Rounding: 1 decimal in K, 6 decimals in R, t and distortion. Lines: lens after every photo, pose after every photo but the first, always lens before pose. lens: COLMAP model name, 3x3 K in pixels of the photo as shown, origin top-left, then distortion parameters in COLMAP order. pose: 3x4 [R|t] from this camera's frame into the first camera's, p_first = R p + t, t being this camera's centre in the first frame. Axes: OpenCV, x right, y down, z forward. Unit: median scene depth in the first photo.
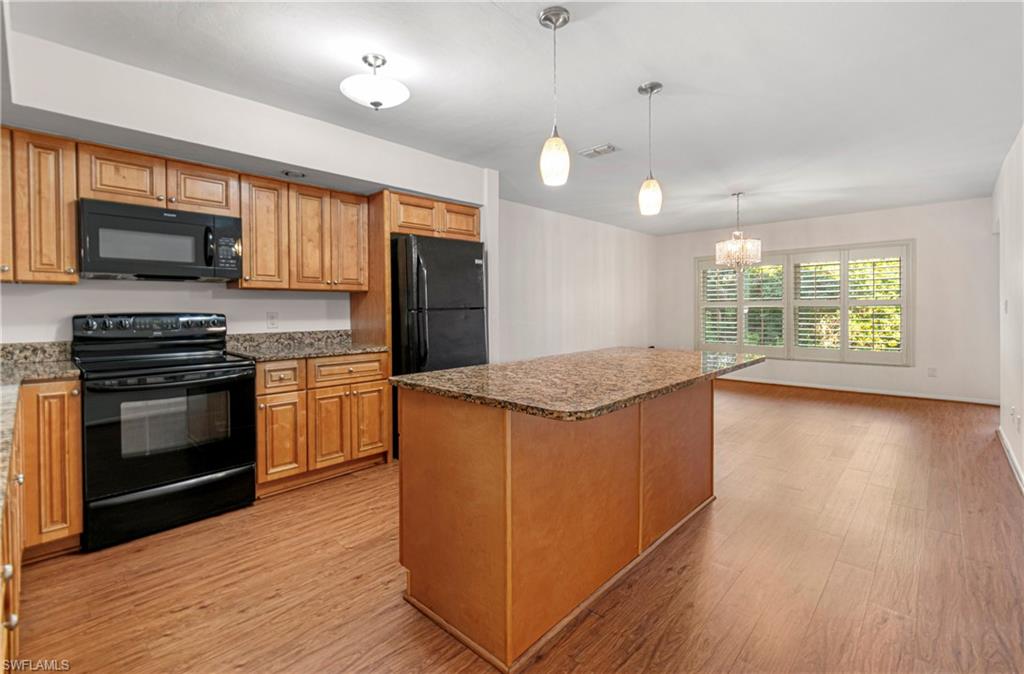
lens RADIAL K [[454.5, 0, 517.3], [0, 454.5, 315.3], [0, 0, 1]] dist [-0.000397, -0.000250]
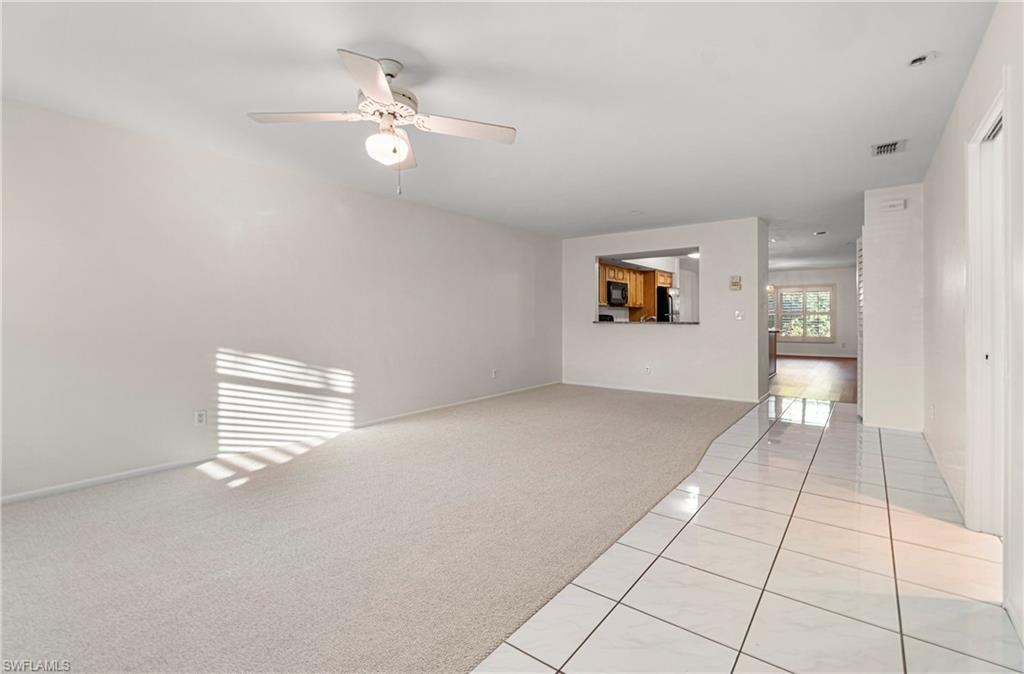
lens RADIAL K [[454.5, 0, 517.3], [0, 454.5, 315.3], [0, 0, 1]] dist [-0.000397, -0.000250]
pose [[0.995292, 0.006603, 0.096692, -1.475102], [-0.004847, 0.999819, -0.018383, 0.051122], [-0.096795, 0.017828, 0.995145, -1.754626]]
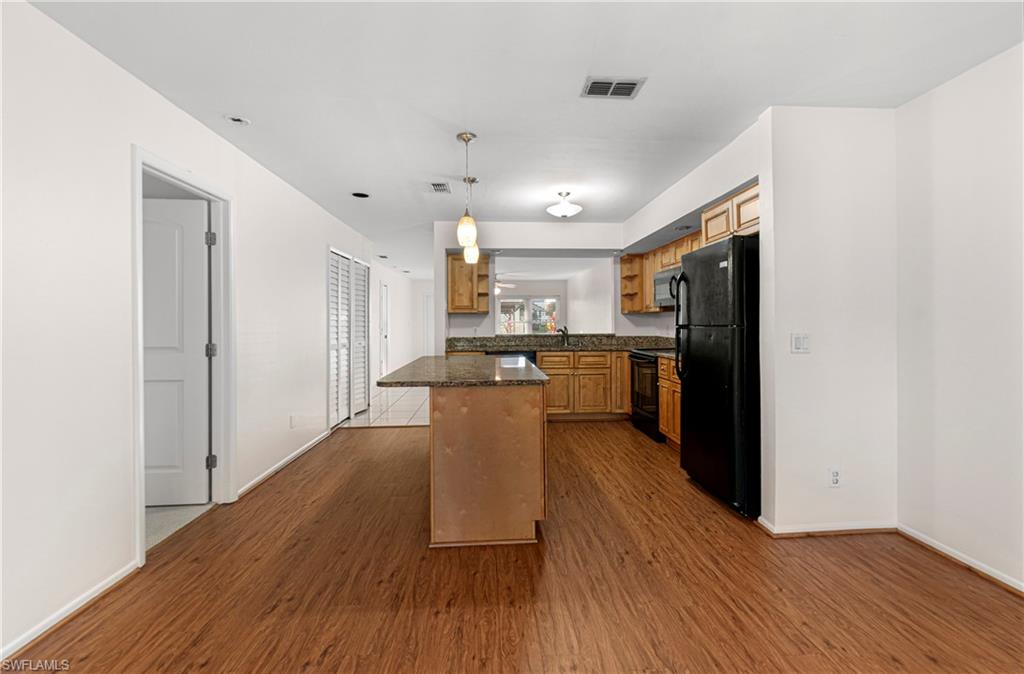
lens RADIAL K [[454.5, 0, 517.3], [0, 454.5, 315.3], [0, 0, 1]] dist [-0.000397, -0.000250]
pose [[-0.685179, -0.001059, -0.728374, 0.834137], [-0.002145, 0.999998, 0.000563, -0.038863], [0.728372, 0.001948, -0.685180, 1.503321]]
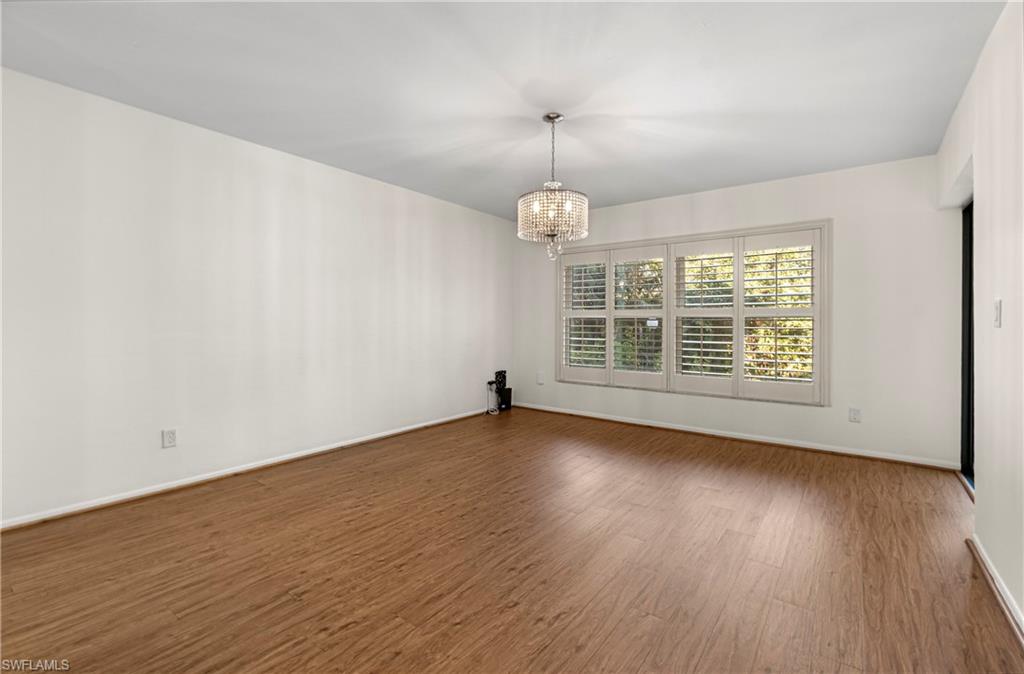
lens RADIAL K [[450.9, 0, 522.7], [0, 450.9, 325.4], [0, 0, 1]] dist [-0.002506, -0.000604]
pose [[0.992535, 0.011264, 0.121442, 0.584663], [-0.009977, 0.999888, -0.011197, 0.008066], [-0.121555, 0.009902, 0.992535, 0.675586]]
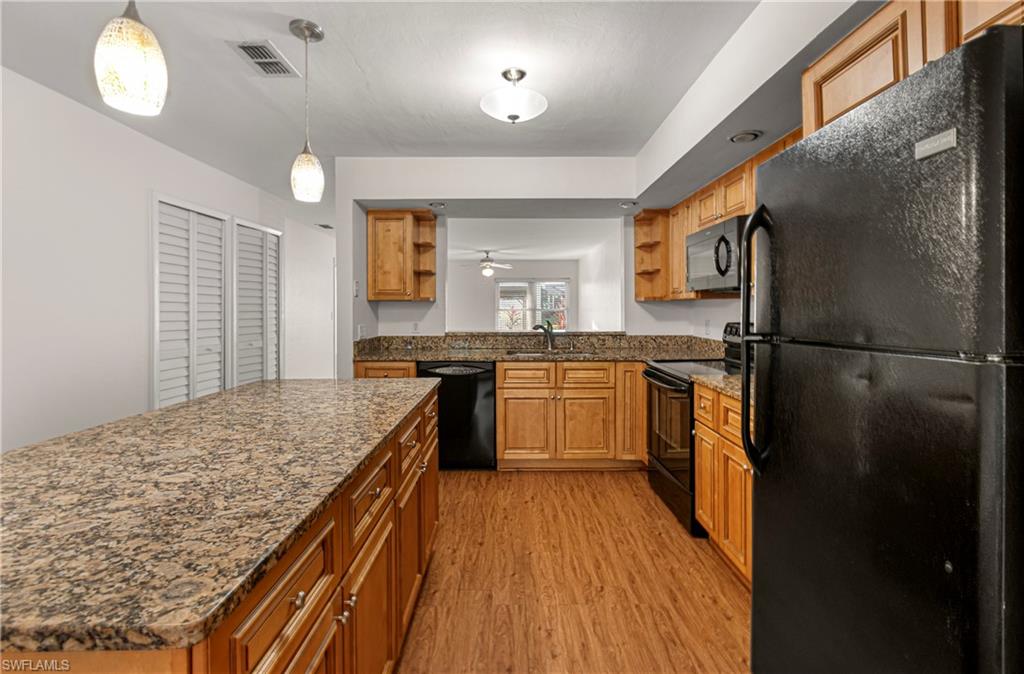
lens RADIAL K [[457.3, 0, 514.8], [0, 457.3, 307.5], [0, 0, 1]] dist [-0.000538, -0.000097]
pose [[-0.727810, 0.008180, -0.685730, 0.260548], [-0.003397, 0.999874, 0.015533, -0.047874], [0.685771, 0.013634, -0.727690, 1.210140]]
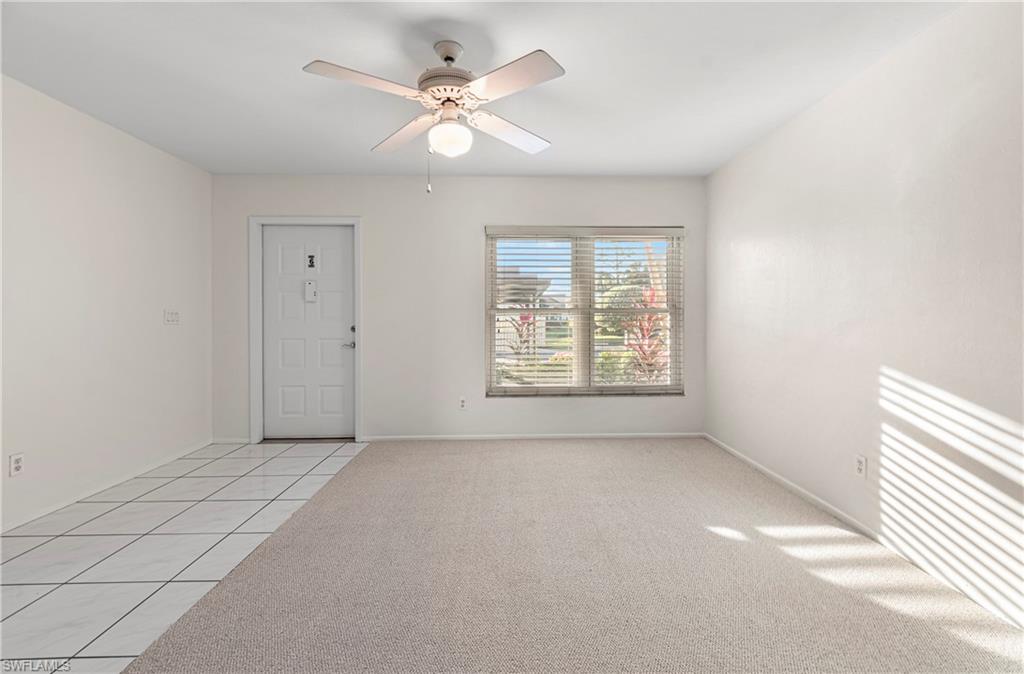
lens RADIAL K [[460.0, 0, 515.6], [0, 460.0, 322.7], [0, 0, 1]] dist [0.012631, -0.000109]
pose [[-0.700341, 0.015001, -0.713651, -1.182897], [-0.004266, 0.999673, 0.025201, 0.028793], [0.713795, 0.020694, -0.700048, -0.454289]]
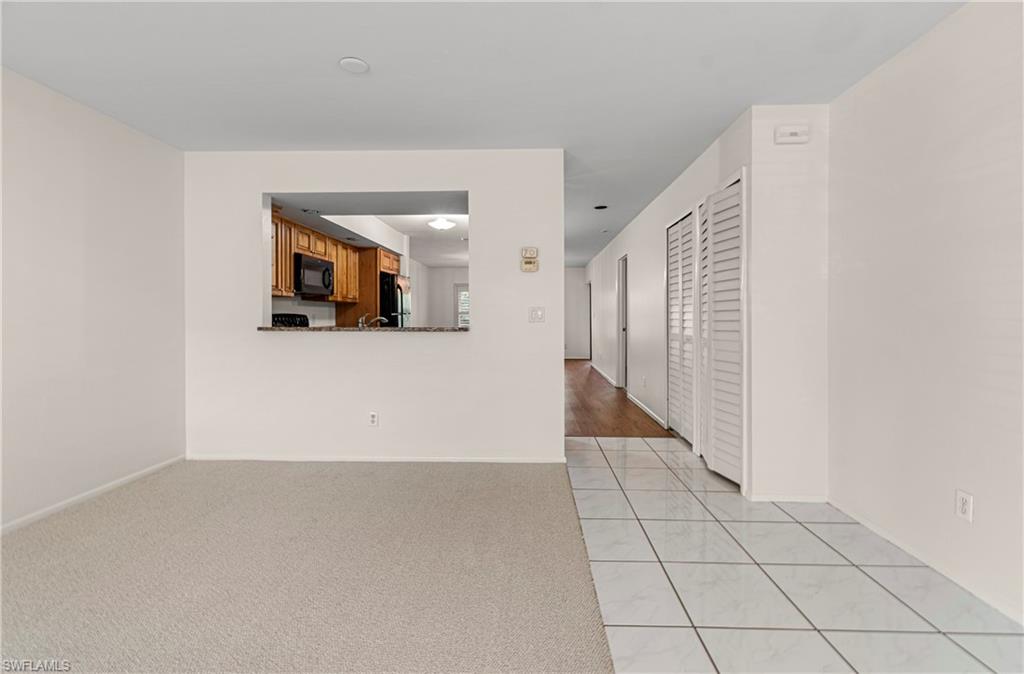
lens RADIAL K [[448.4, 0, 516.7], [0, 448.4, 320.3], [0, 0, 1]] dist [-0.000585, -0.000247]
pose [[0.750903, 0.002612, 0.660408, -1.123870], [0.003829, 0.999958, -0.008309, 0.032544], [-0.660402, 0.008768, 0.750861, -0.758518]]
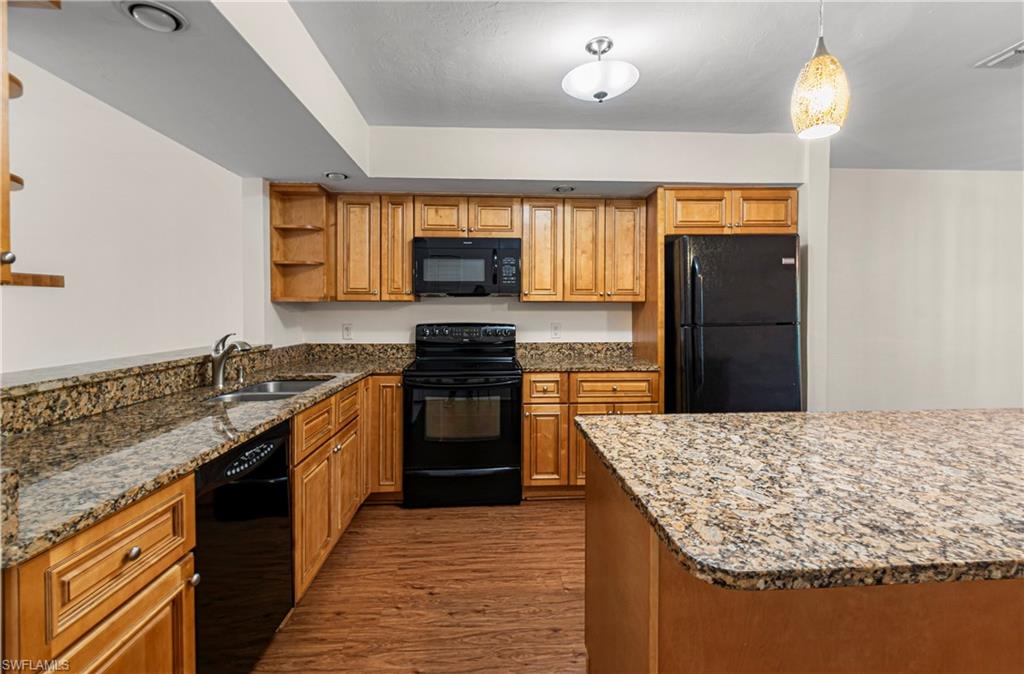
lens RADIAL K [[454.5, 0, 517.3], [0, 454.5, 315.3], [0, 0, 1]] dist [-0.000397, -0.000250]
pose [[0.726847, 0.014305, -0.686650, 0.126038], [-0.014533, 0.999880, 0.005447, -0.030964], [0.686646, 0.006020, 0.726967, 0.181657]]
